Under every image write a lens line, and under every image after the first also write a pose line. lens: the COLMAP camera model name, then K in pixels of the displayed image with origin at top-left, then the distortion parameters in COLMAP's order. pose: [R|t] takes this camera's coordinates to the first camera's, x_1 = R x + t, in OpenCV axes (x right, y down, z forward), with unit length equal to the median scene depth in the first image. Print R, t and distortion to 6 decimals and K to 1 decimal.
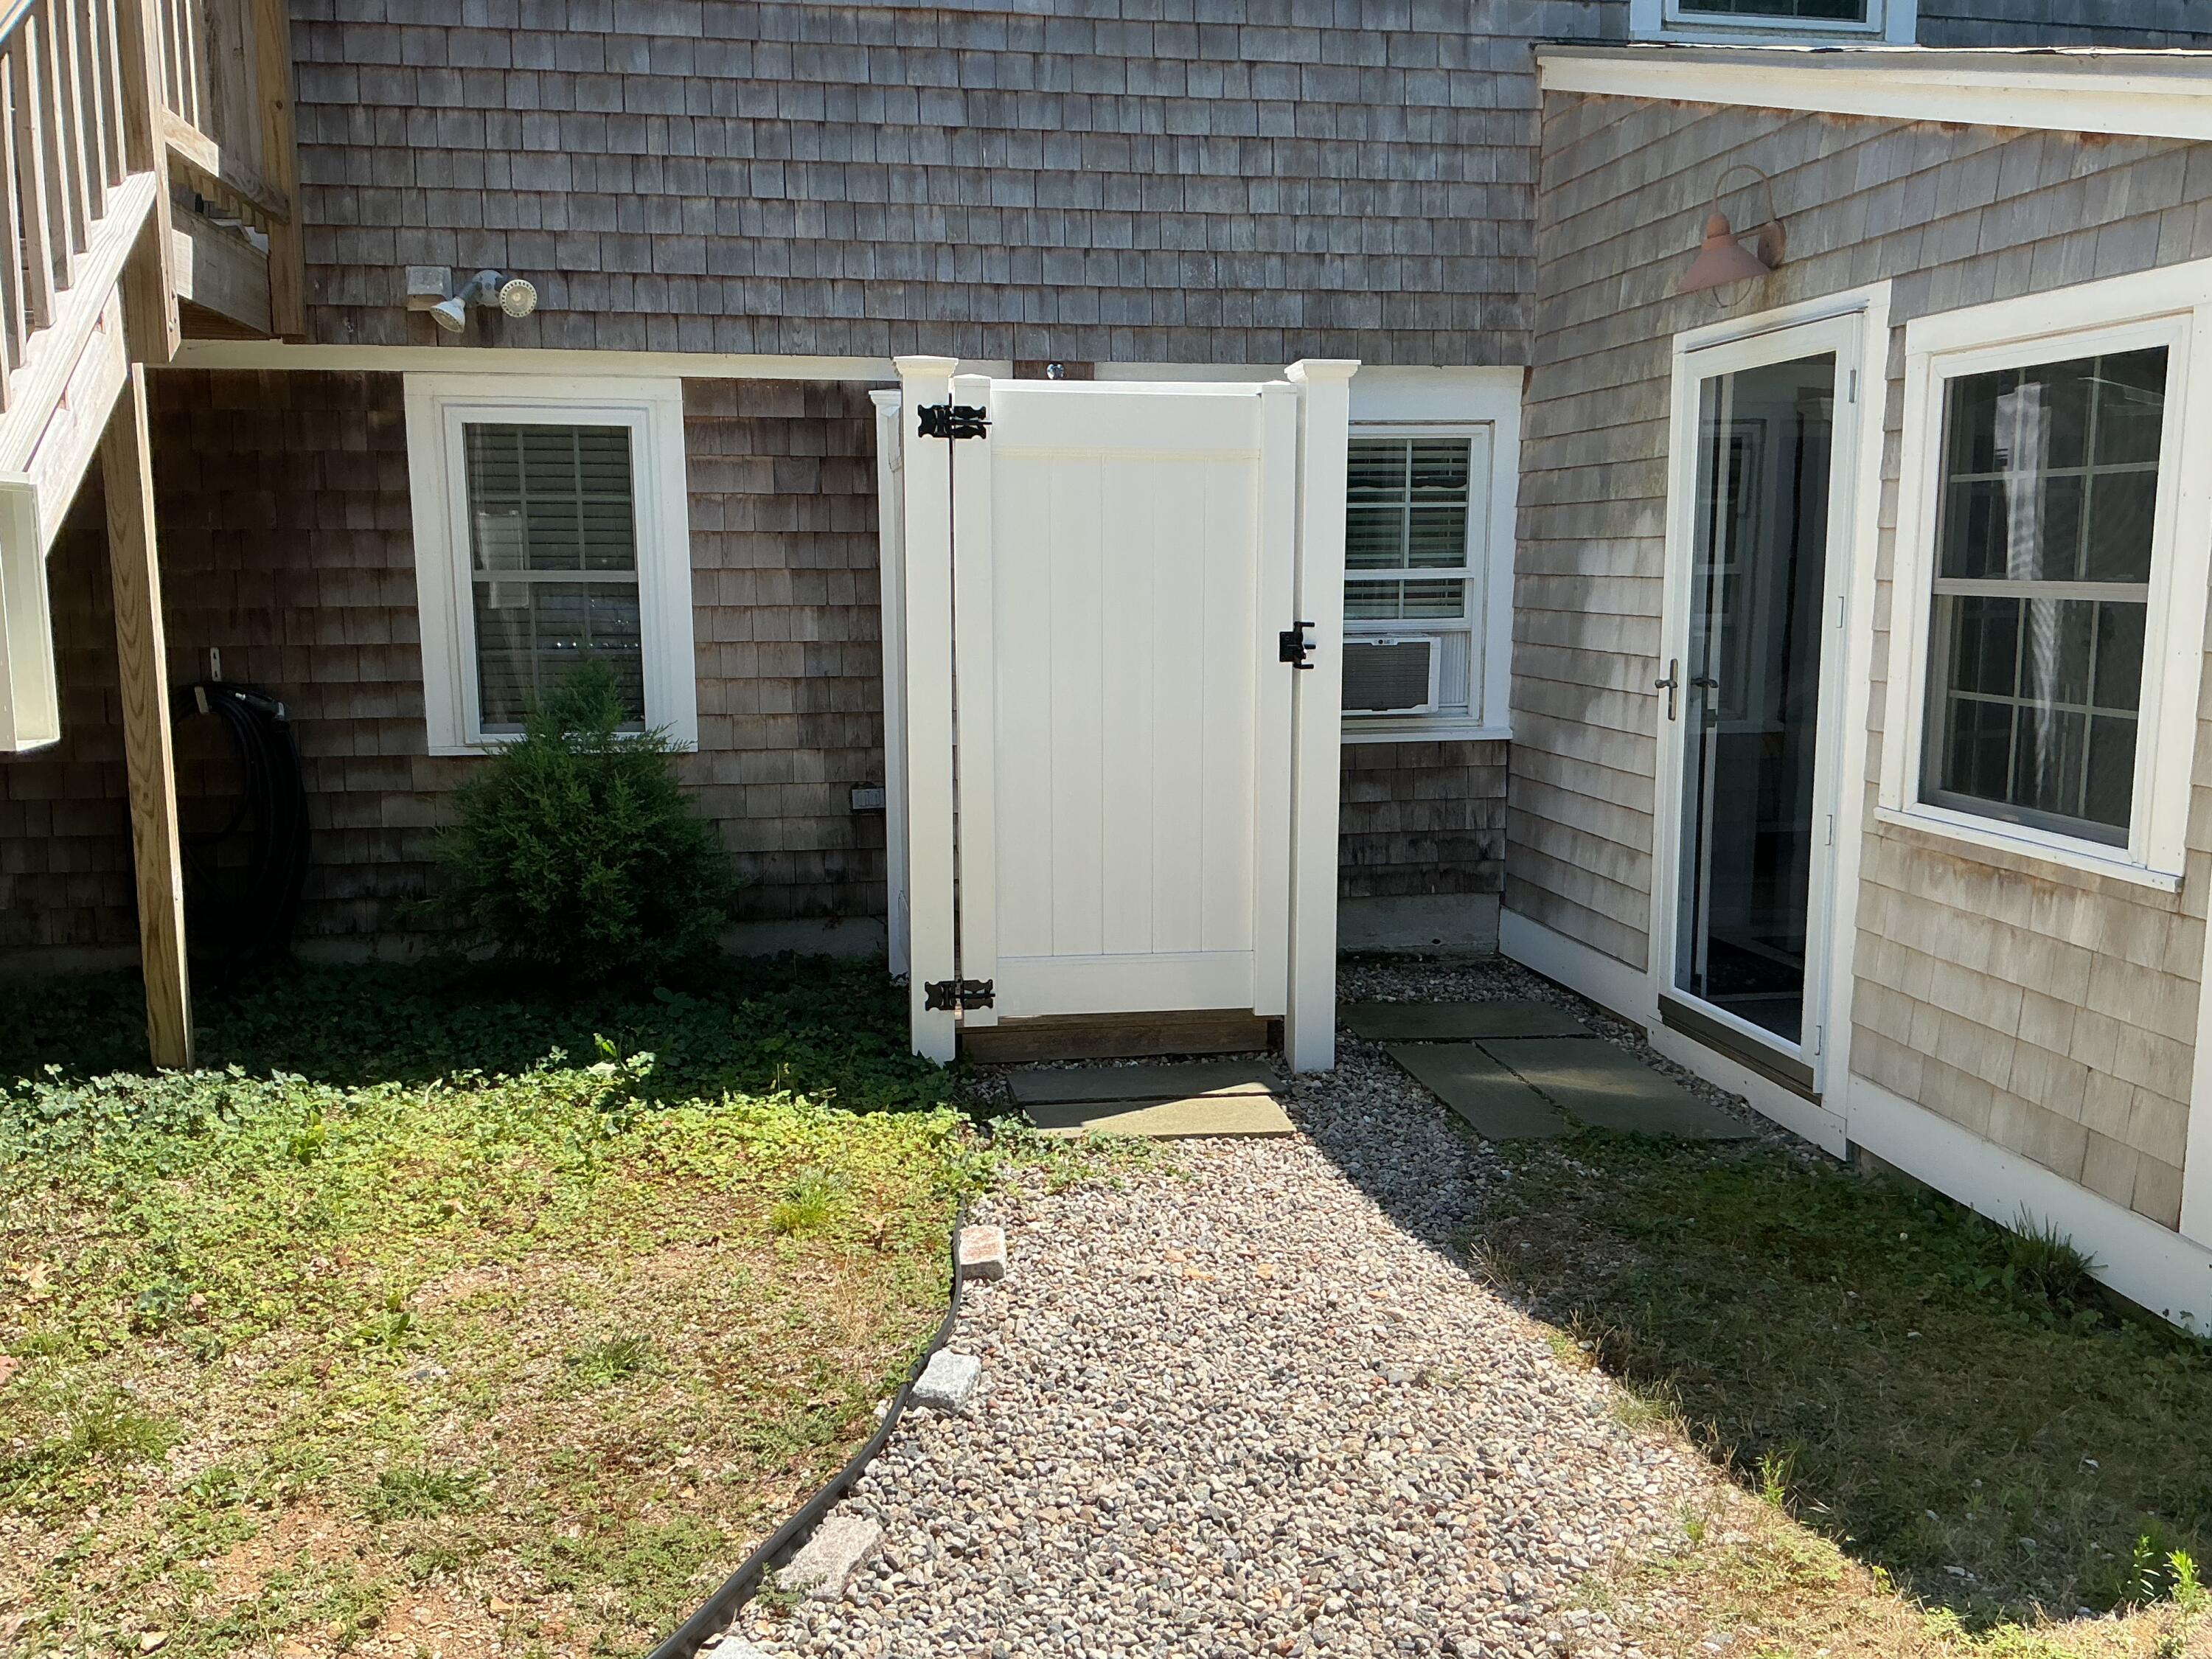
lens RADIAL K [[1829.6, 0, 1106.0], [0, 1829.6, 829.5], [0, 0, 1]] dist [0.034961, -0.055914]
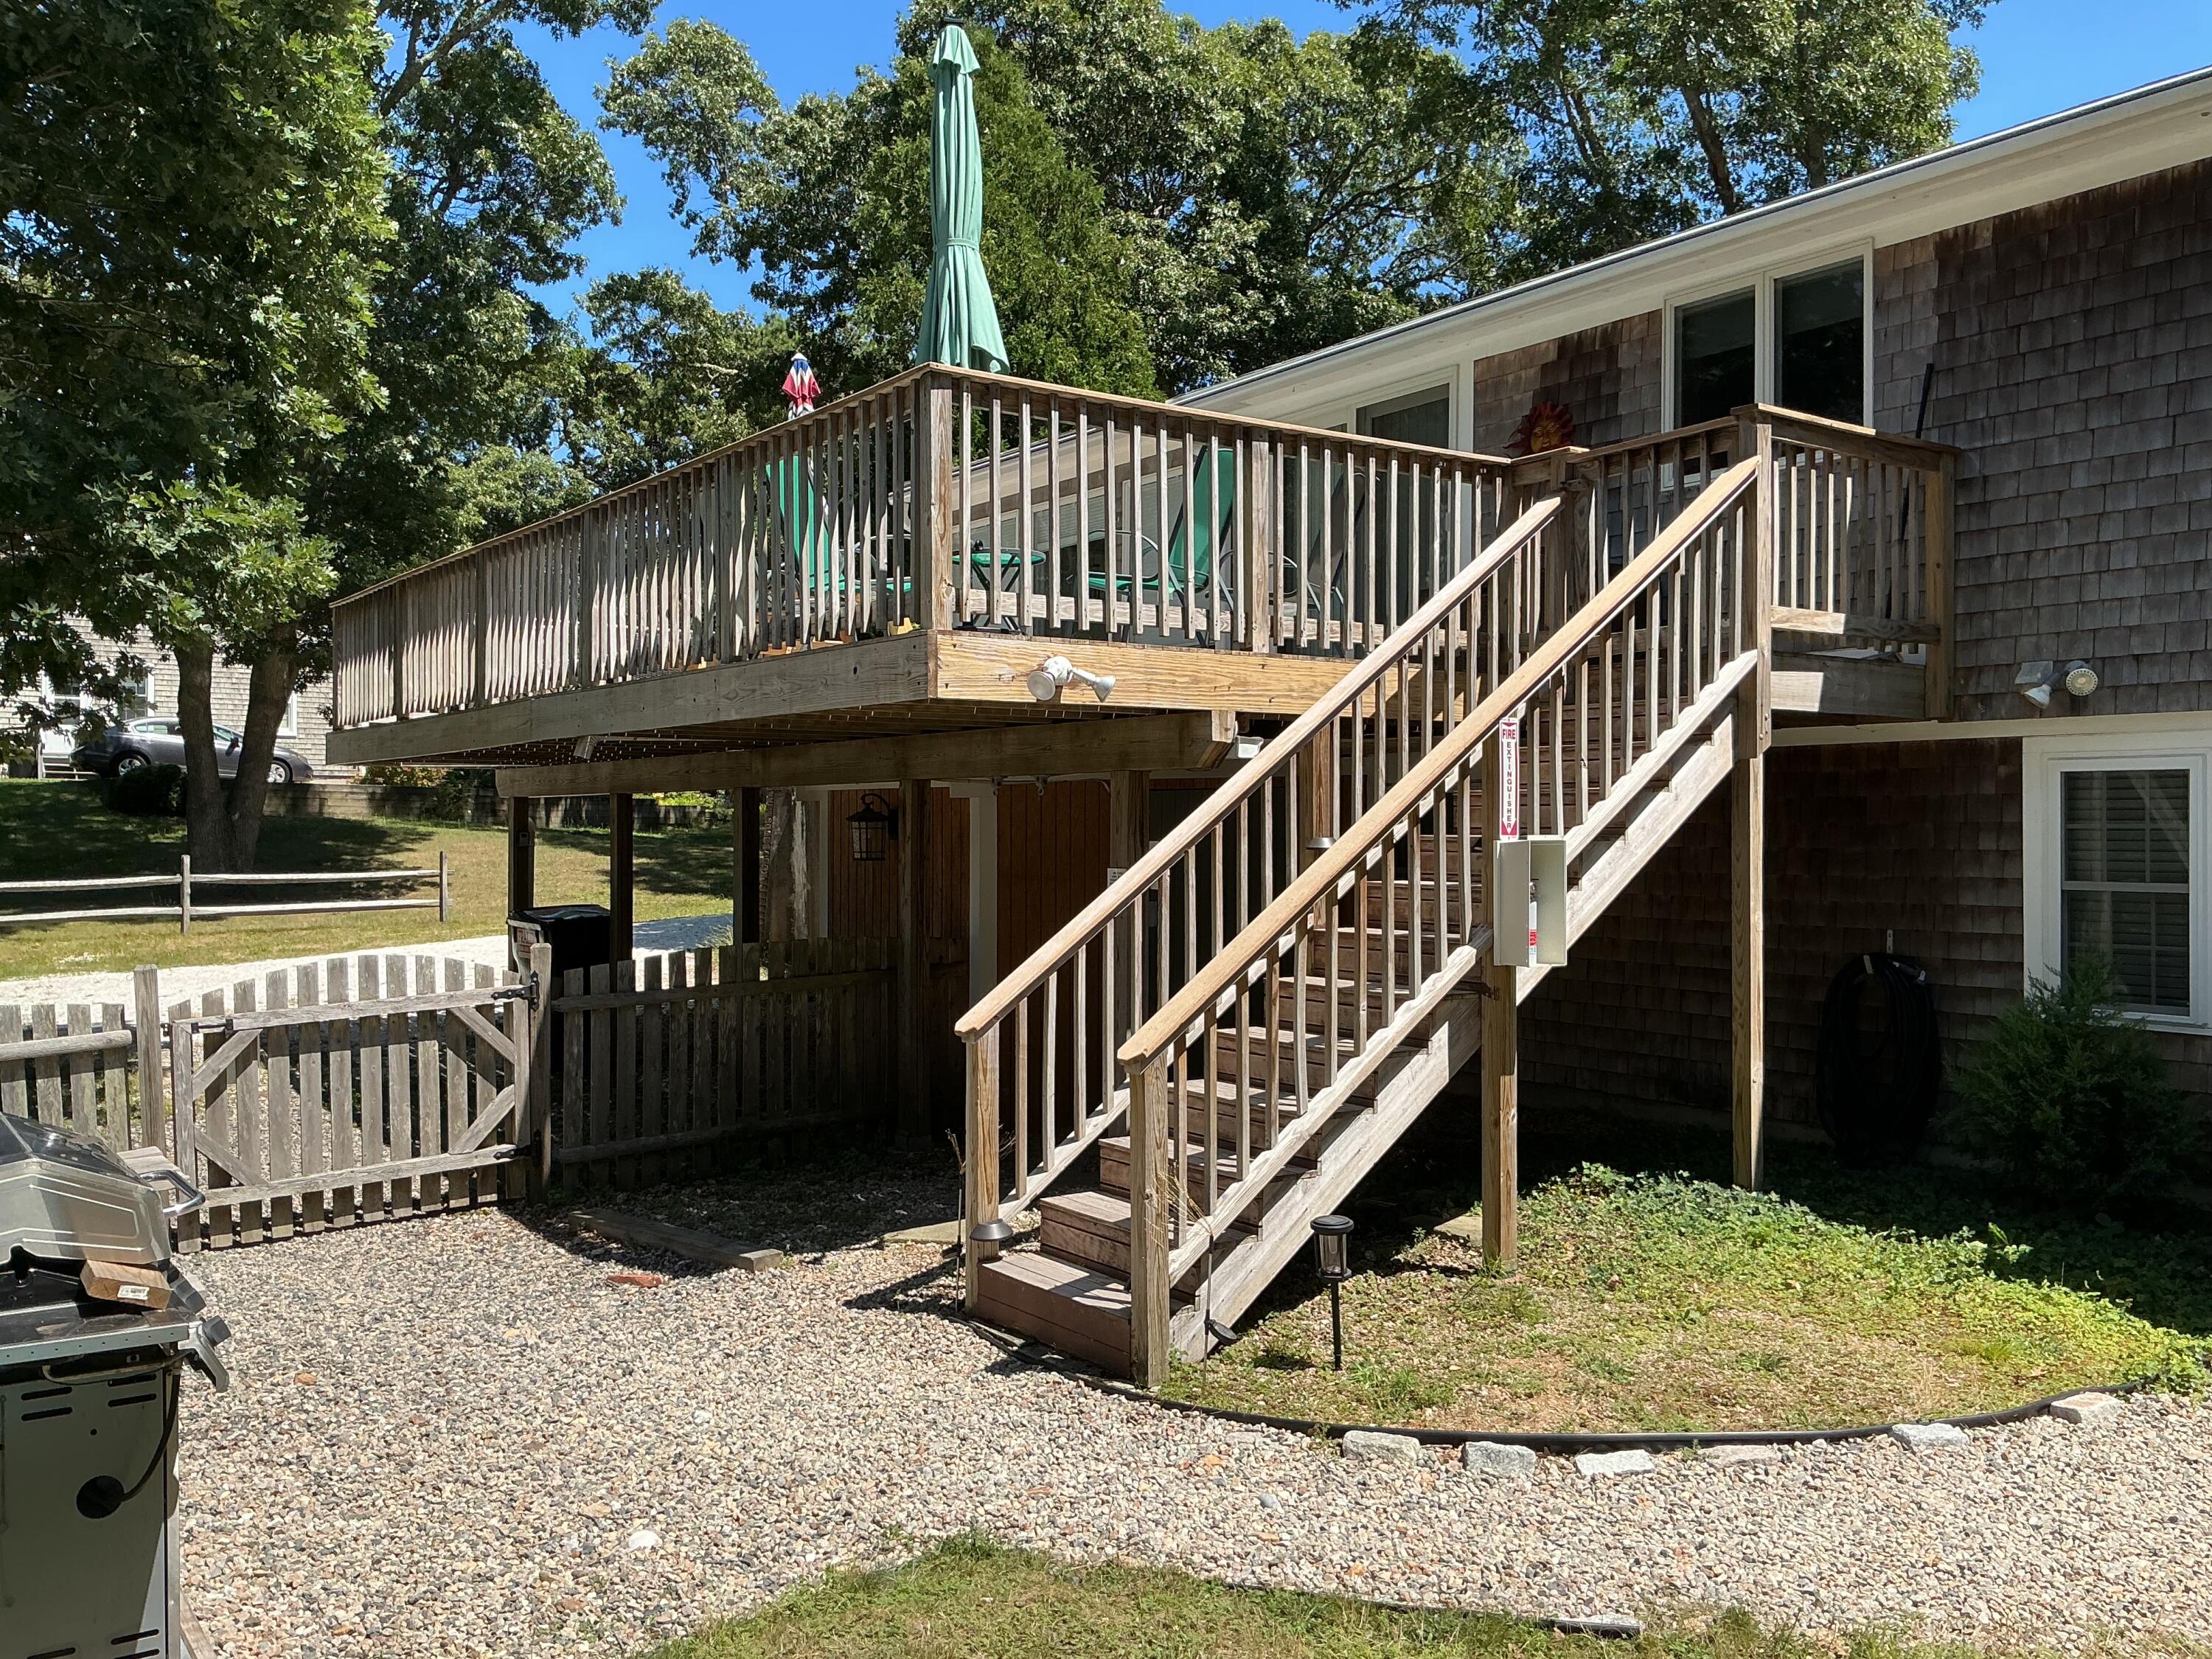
lens RADIAL K [[1819.8, 0, 1106.0], [0, 1819.8, 829.5], [0, 0, 1]] dist [0.126386, -0.238579]
pose [[0.430695, 0.004590, -0.902486, 0.576738], [-0.141742, 0.987921, -0.062620, 0.001508], [0.891298, 0.154890, 0.426143, -0.184576]]
